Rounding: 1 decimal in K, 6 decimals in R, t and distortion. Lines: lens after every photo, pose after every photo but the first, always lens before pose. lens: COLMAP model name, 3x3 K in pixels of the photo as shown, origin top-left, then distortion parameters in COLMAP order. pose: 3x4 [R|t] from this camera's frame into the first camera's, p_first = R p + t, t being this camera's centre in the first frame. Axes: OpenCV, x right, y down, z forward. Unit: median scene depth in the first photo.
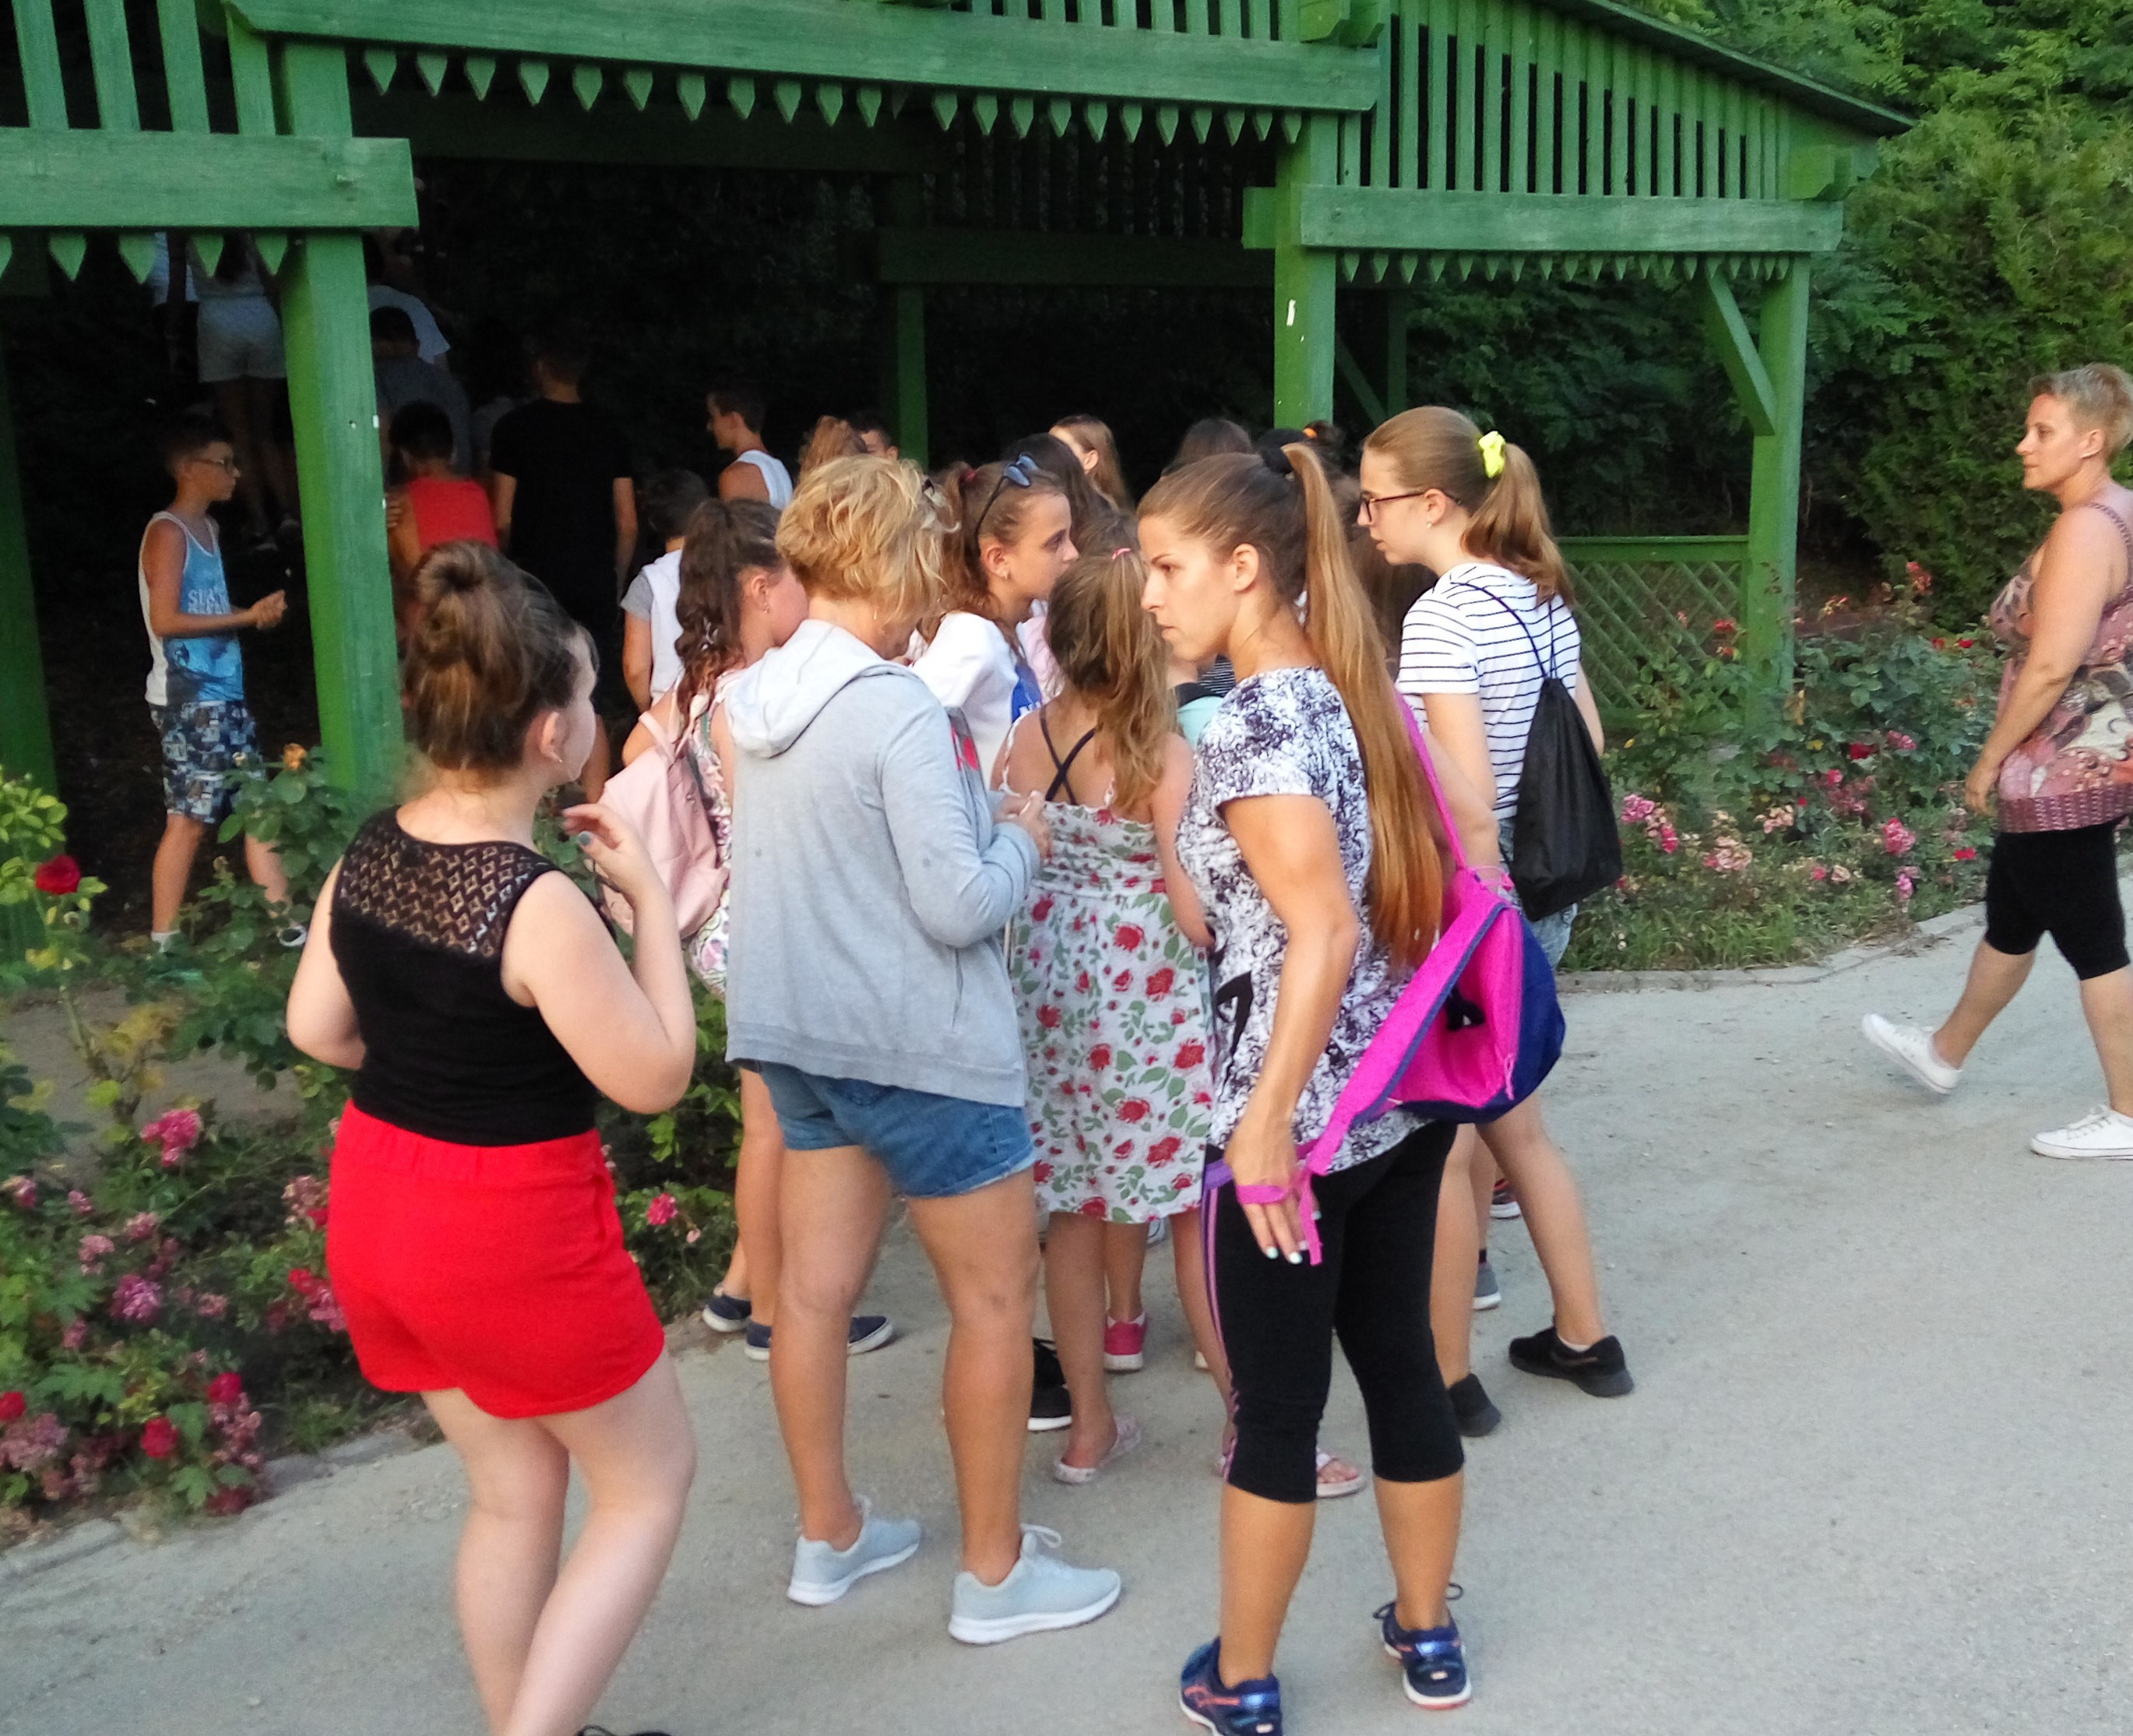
lens RADIAL K [[2514.8, 0, 1056.6], [0, 2514.8, 967.7], [0, 0, 1]] dist [0.134871, -0.240076]
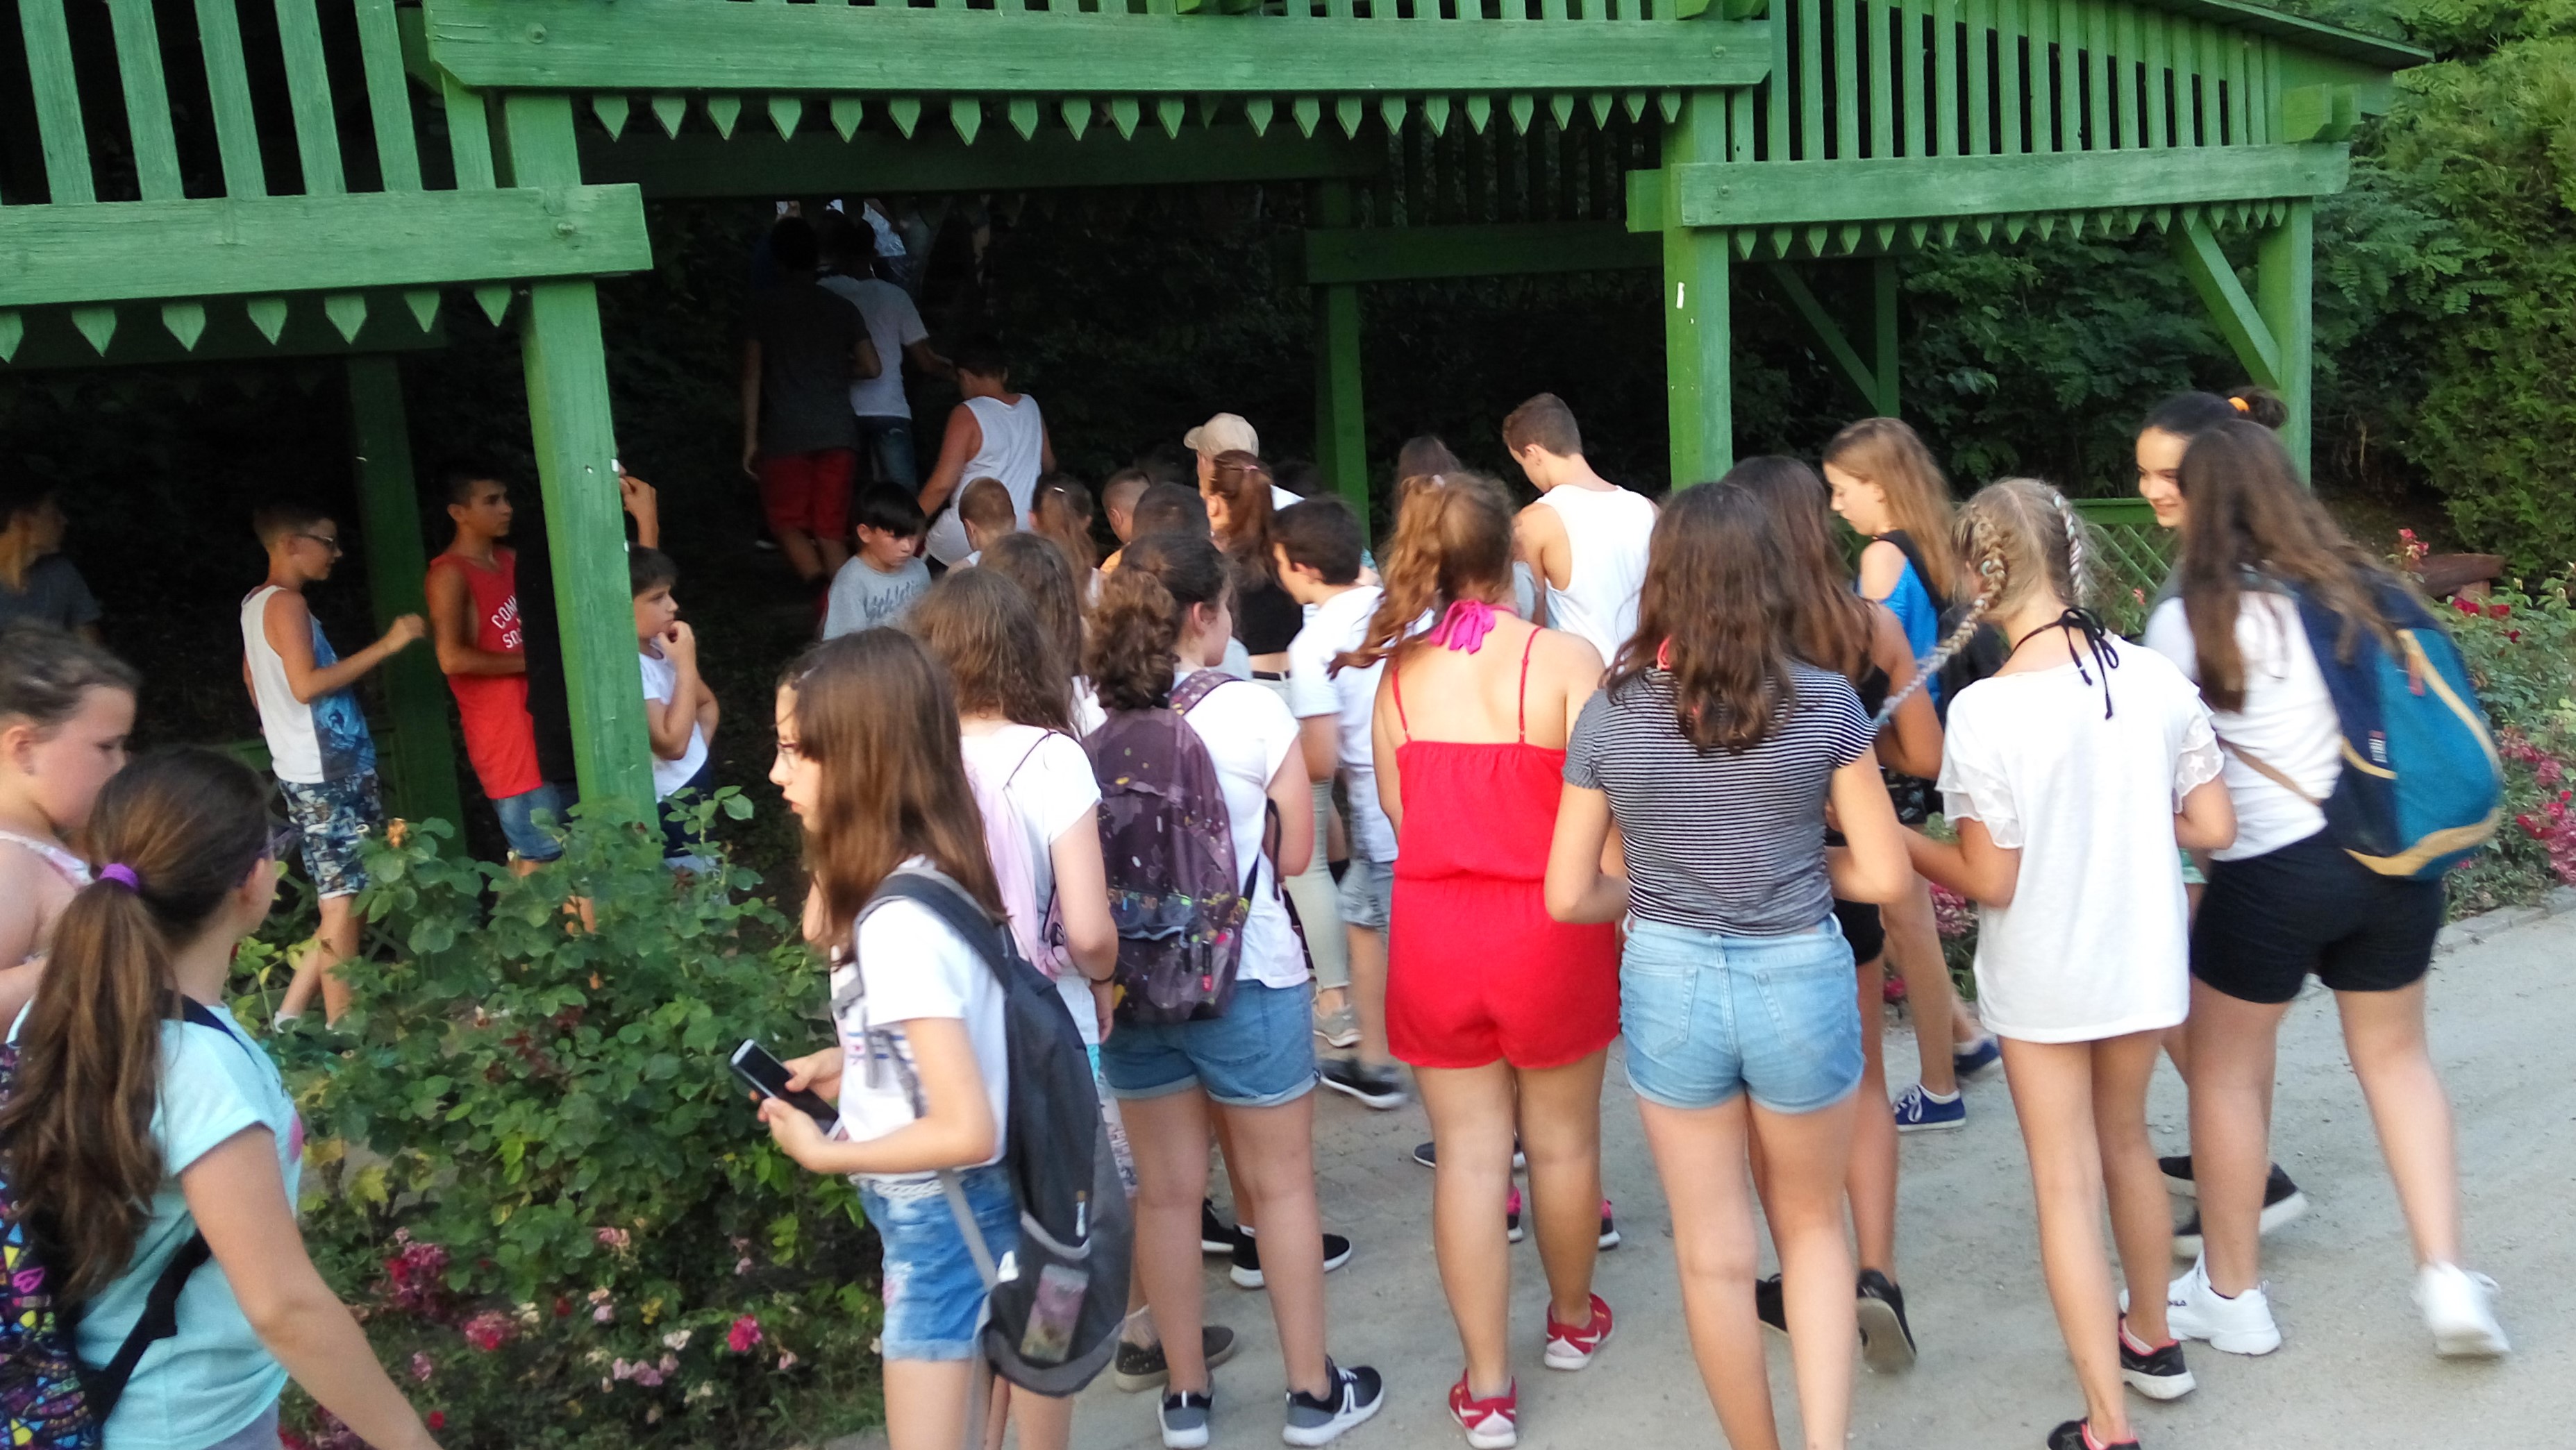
lens RADIAL K [[2249.7, 0, 1291.9], [0, 2249.7, 753.9], [0, 0, 1]] dist [0.112409, -0.171338]
pose [[0.979375, -0.011340, -0.201733, 0.108624], [0.001062, 0.998699, -0.050988, -0.037345], [0.202049, 0.049722, 0.978112, 0.127260]]
